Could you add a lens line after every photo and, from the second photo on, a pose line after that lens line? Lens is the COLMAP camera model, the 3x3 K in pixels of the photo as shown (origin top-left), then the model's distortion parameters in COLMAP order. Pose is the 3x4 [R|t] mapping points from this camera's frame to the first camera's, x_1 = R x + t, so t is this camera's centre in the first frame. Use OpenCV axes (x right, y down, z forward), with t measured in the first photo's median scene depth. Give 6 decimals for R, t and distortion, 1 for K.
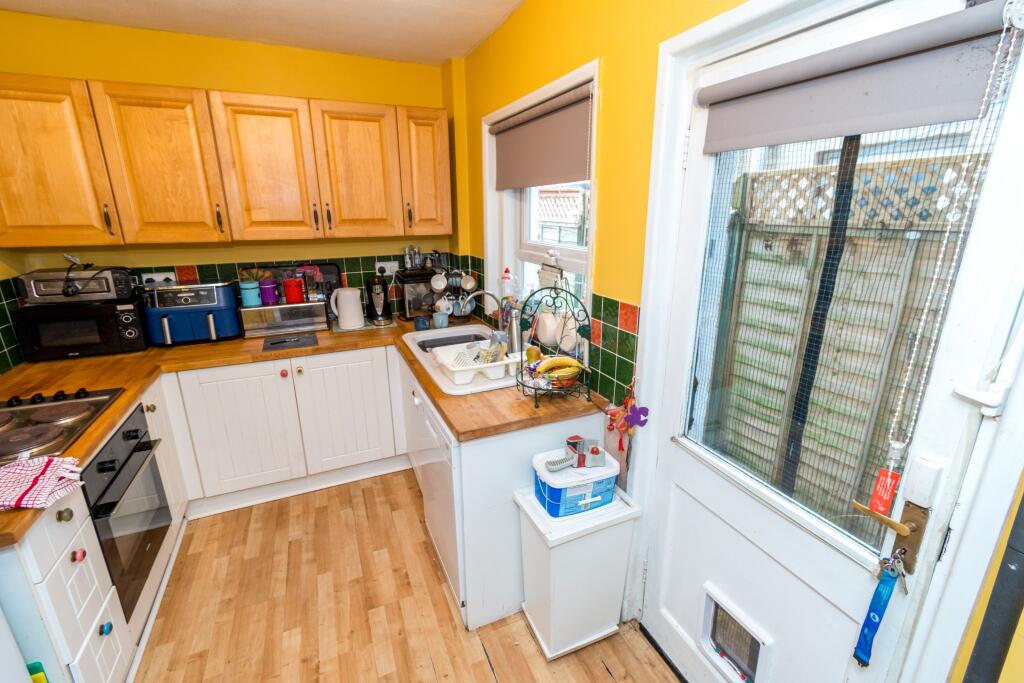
lens RADIAL K [[452.0, 0, 512.0], [0, 452.0, 341.5], [0, 0, 1]] dist [0.007183, -0.002206]
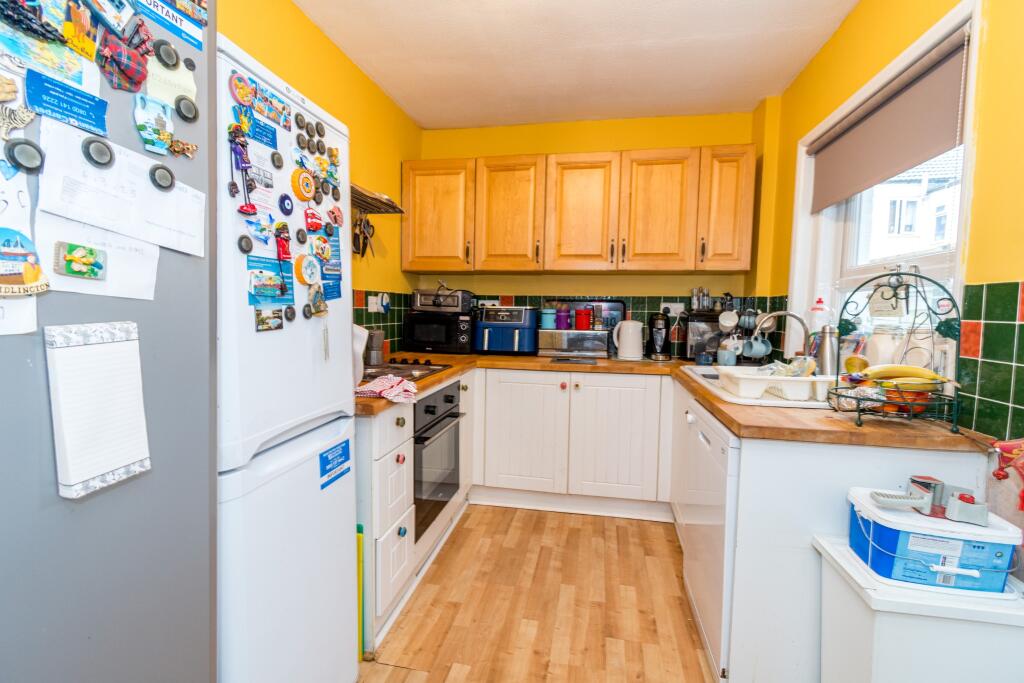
lens RADIAL K [[452.0, 0, 512.0], [0, 452.0, 341.5], [0, 0, 1]] dist [0.007183, -0.002206]
pose [[0.822583, 0.057135, -0.565768, -0.000198], [-0.181106, 0.969453, -0.165411, 0.183626], [0.539035, 0.238528, 0.807803, 0.040182]]
